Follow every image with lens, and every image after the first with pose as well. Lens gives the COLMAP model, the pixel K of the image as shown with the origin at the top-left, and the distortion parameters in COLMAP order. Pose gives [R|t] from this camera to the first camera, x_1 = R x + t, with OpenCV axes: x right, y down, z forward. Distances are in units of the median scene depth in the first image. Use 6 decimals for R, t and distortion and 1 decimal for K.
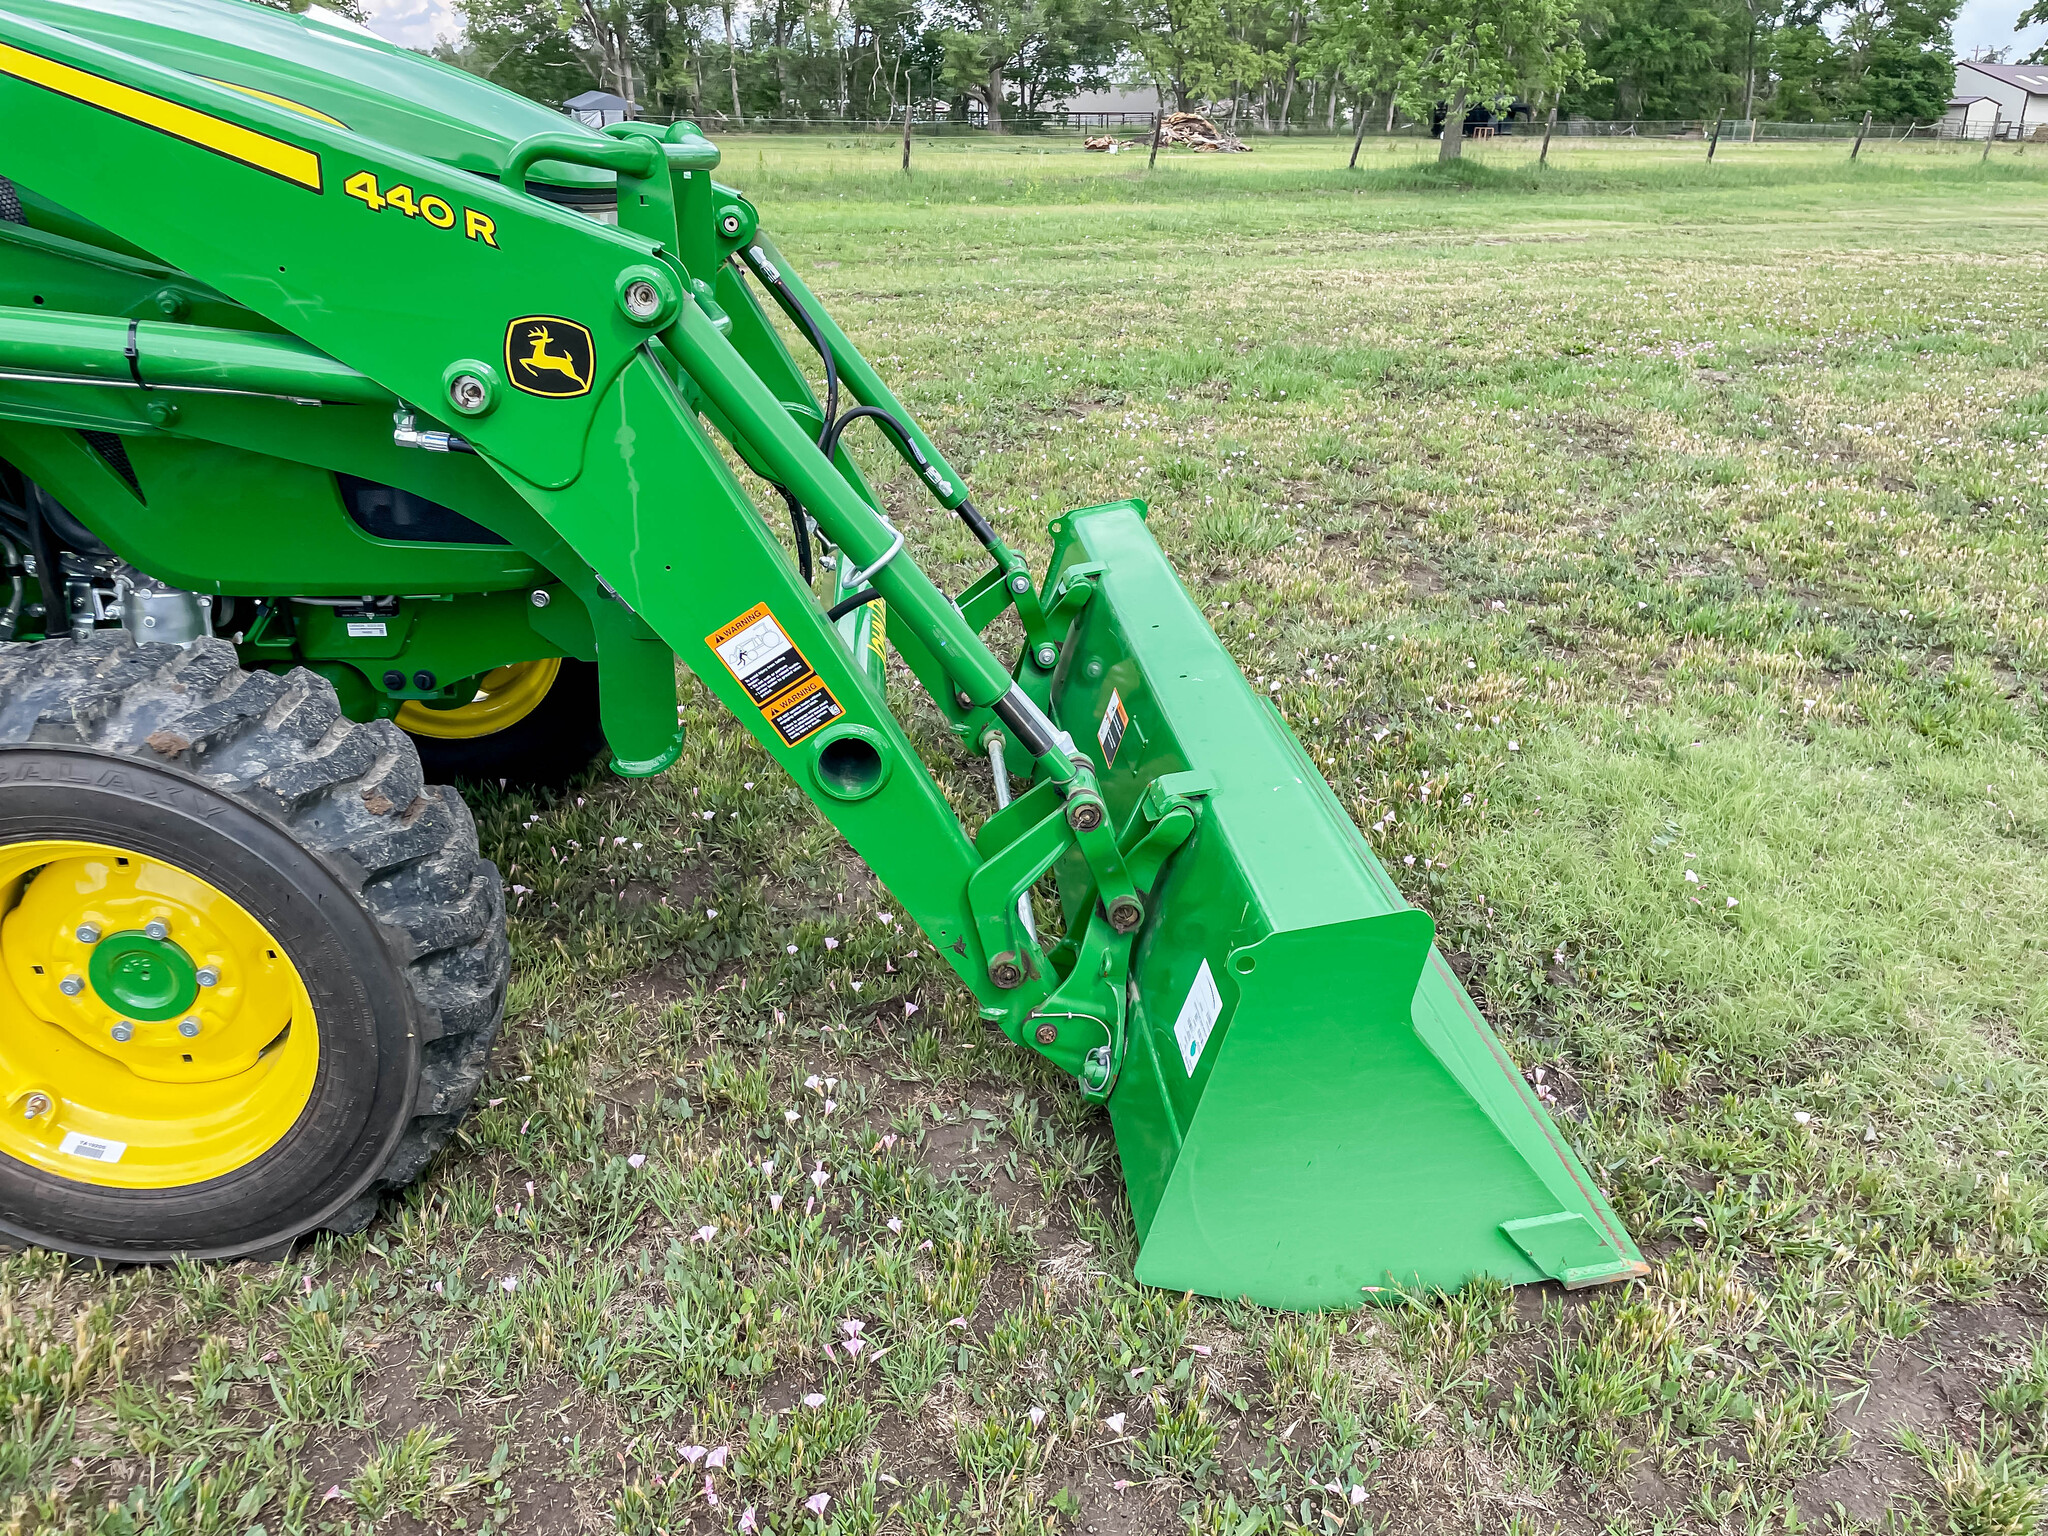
lens RADIAL K [[1544.0, 0, 1021.9], [0, 1544.0, 760.8], [0, 0, 1]] dist [0.087655, -0.118213]
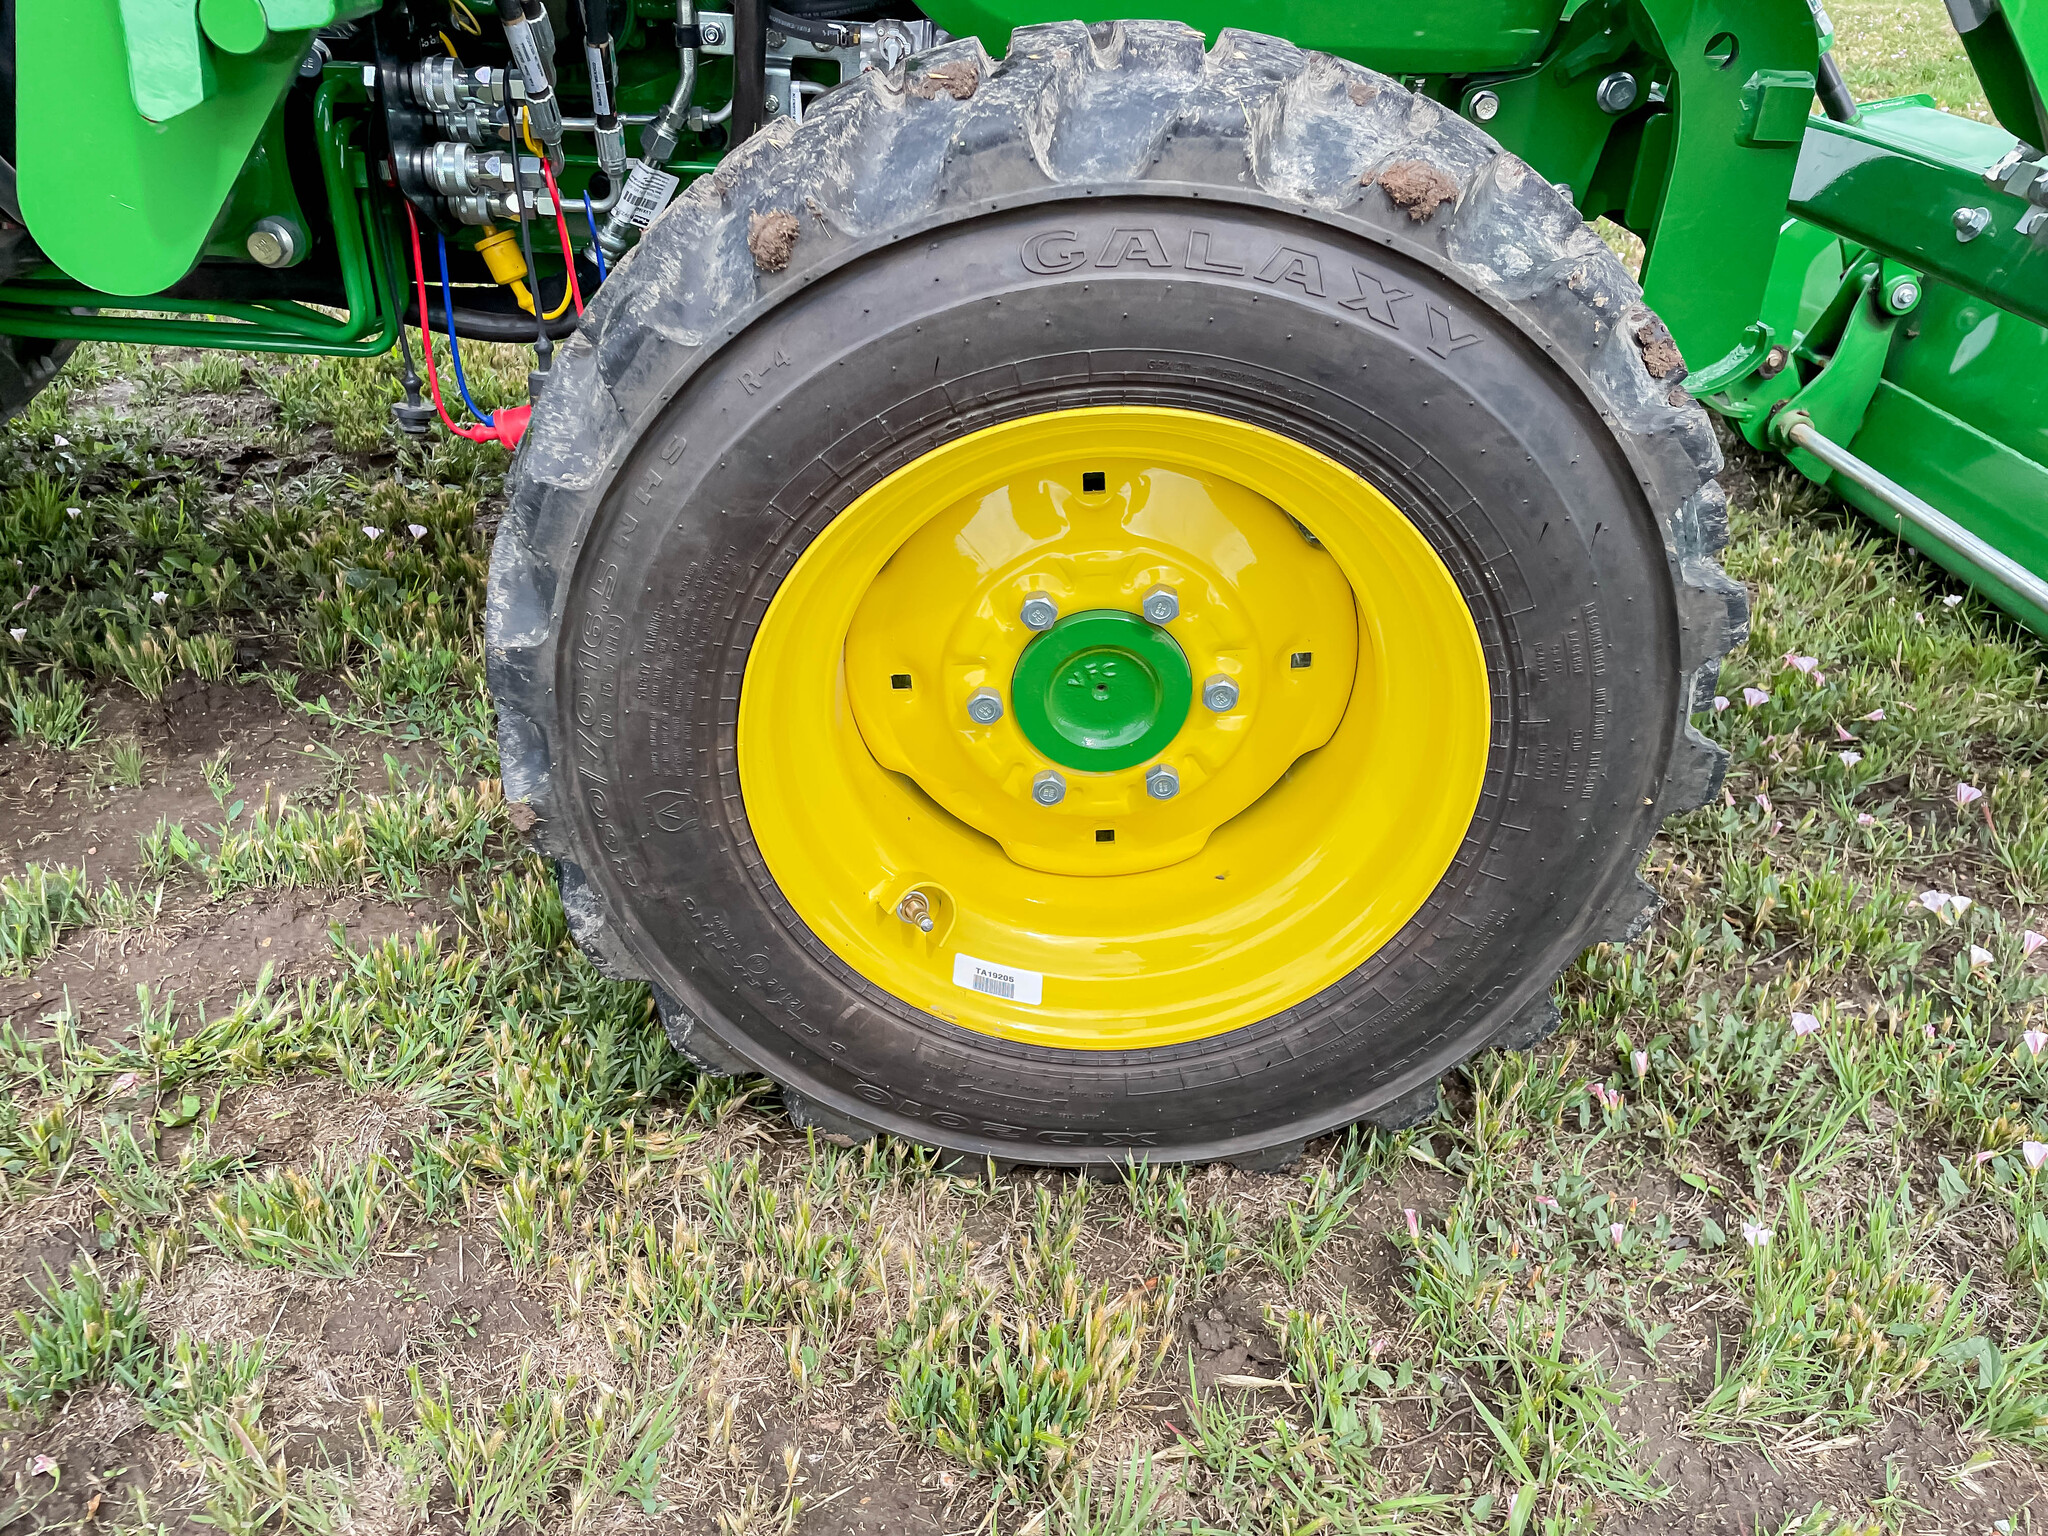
lens RADIAL K [[1522.3, 0, 1008.9], [0, 1522.3, 775.0], [0, 0, 1]] dist [0.085789, -0.108321]
pose [[0.999103, 0.014137, -0.039904, -0.249983], [-0.008750, 0.991199, 0.132088, 0.041144], [0.041420, -0.131620, 0.990435, 0.193221]]
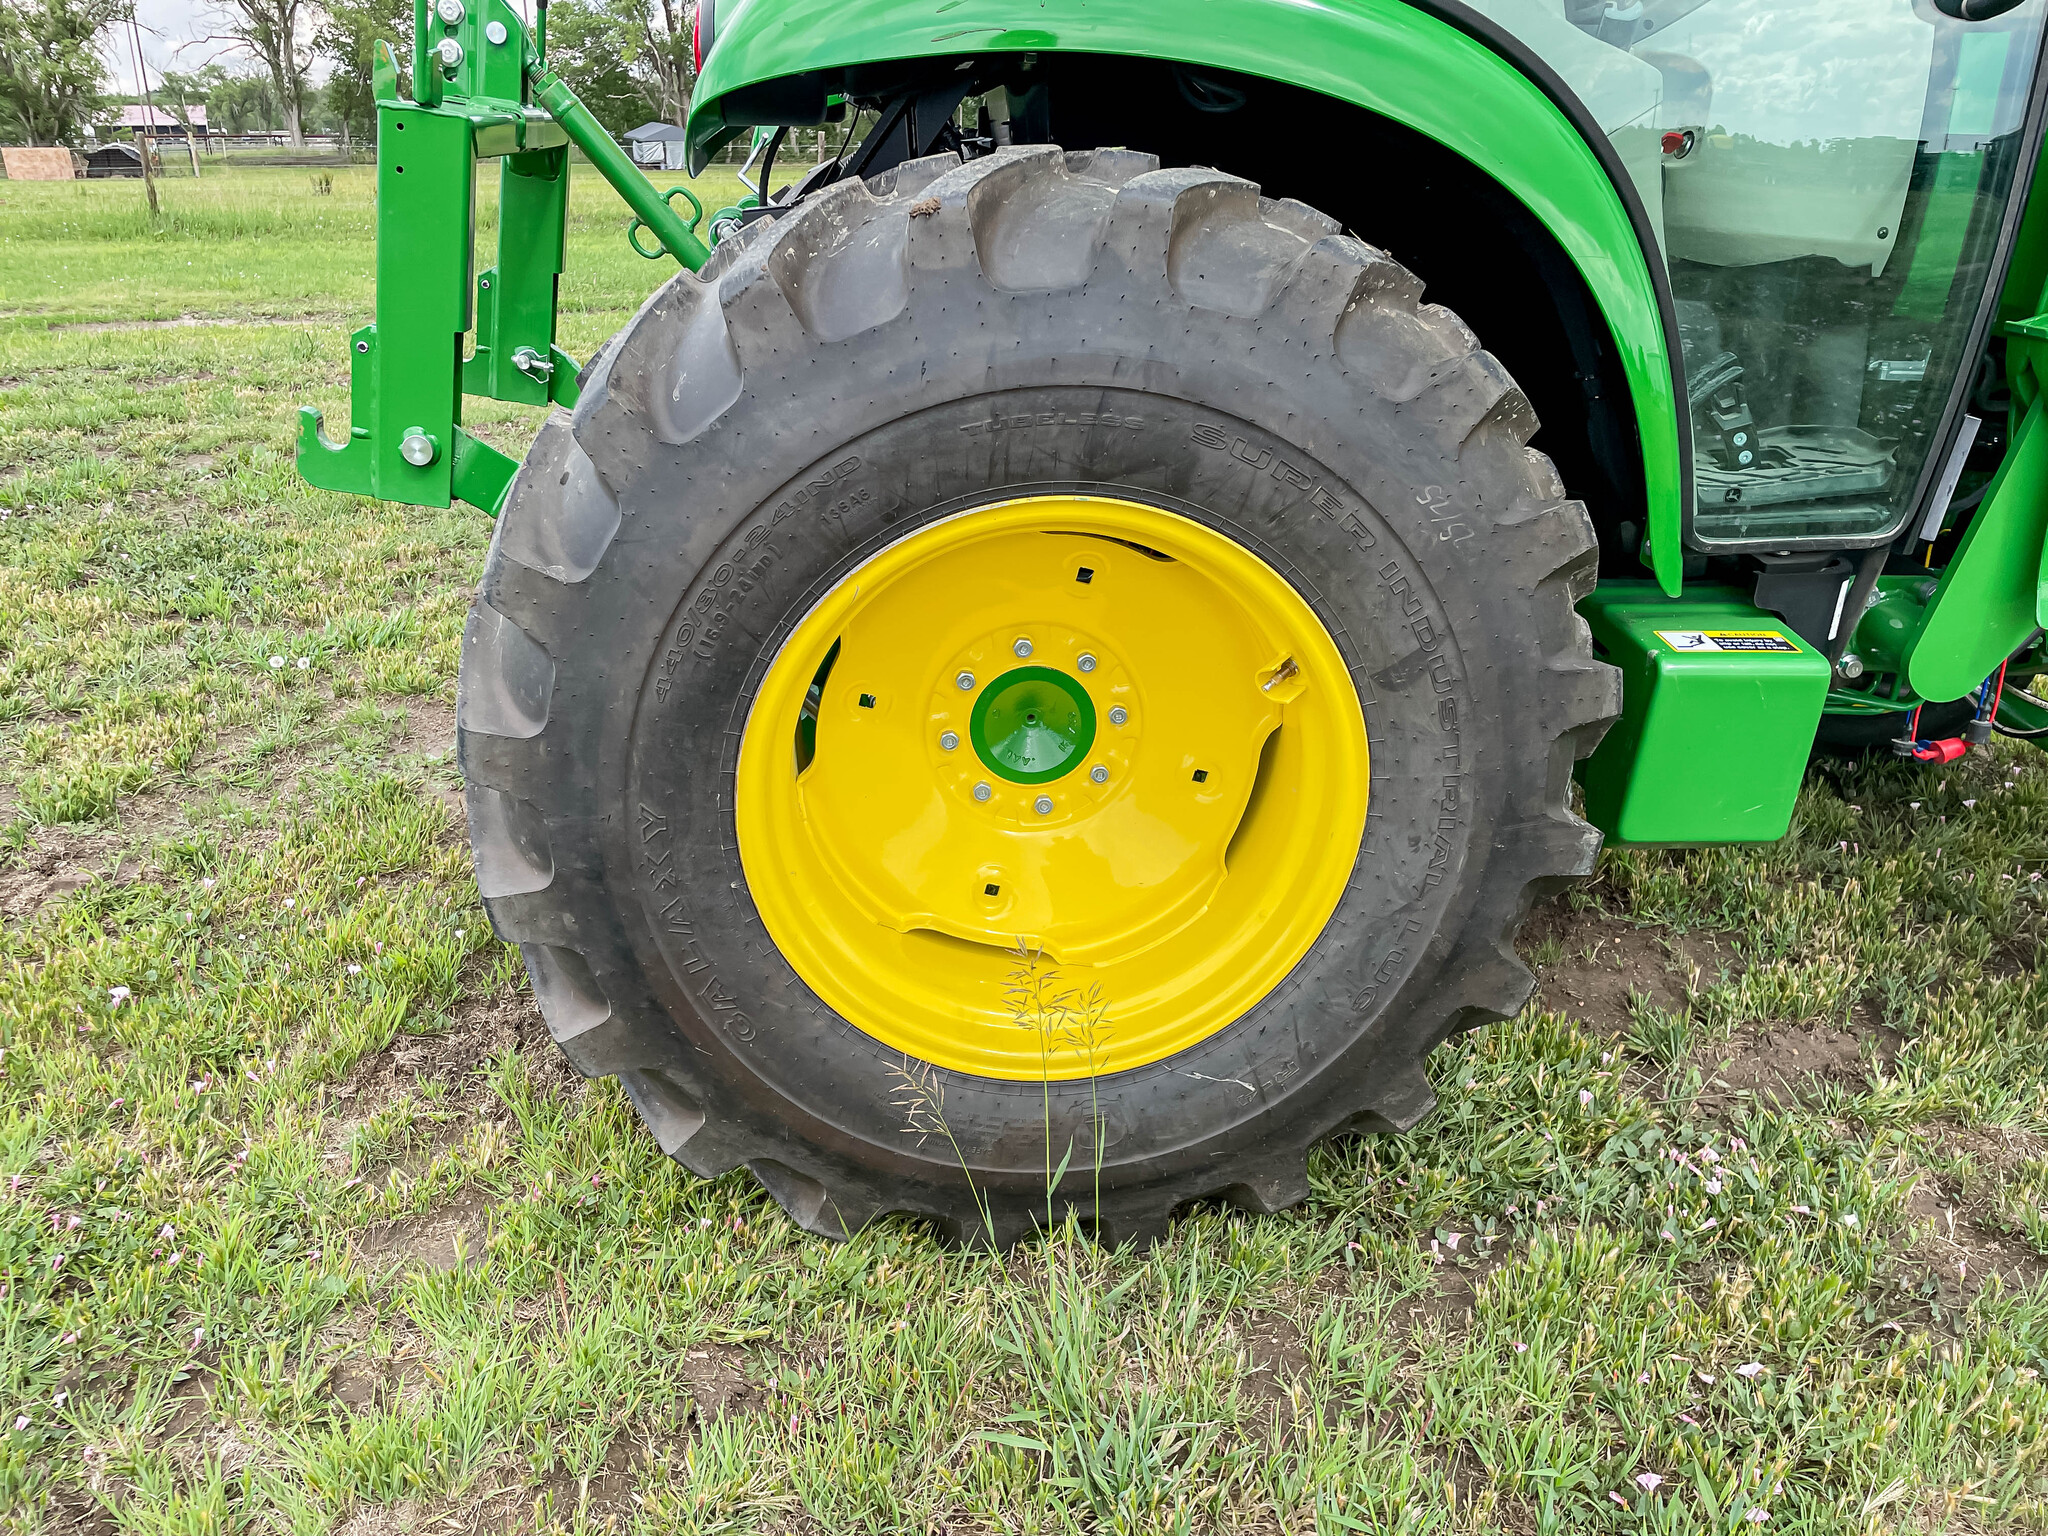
lens RADIAL K [[1544.0, 0, 1021.9], [0, 1544.0, 760.8], [0, 0, 1]] dist [0.087655, -0.118213]
pose [[0.999966, -0.007782, -0.002882, -0.698776], [0.007737, 0.999856, -0.015098, 0.023727], [0.002999, 0.015075, 0.999882, -0.064834]]
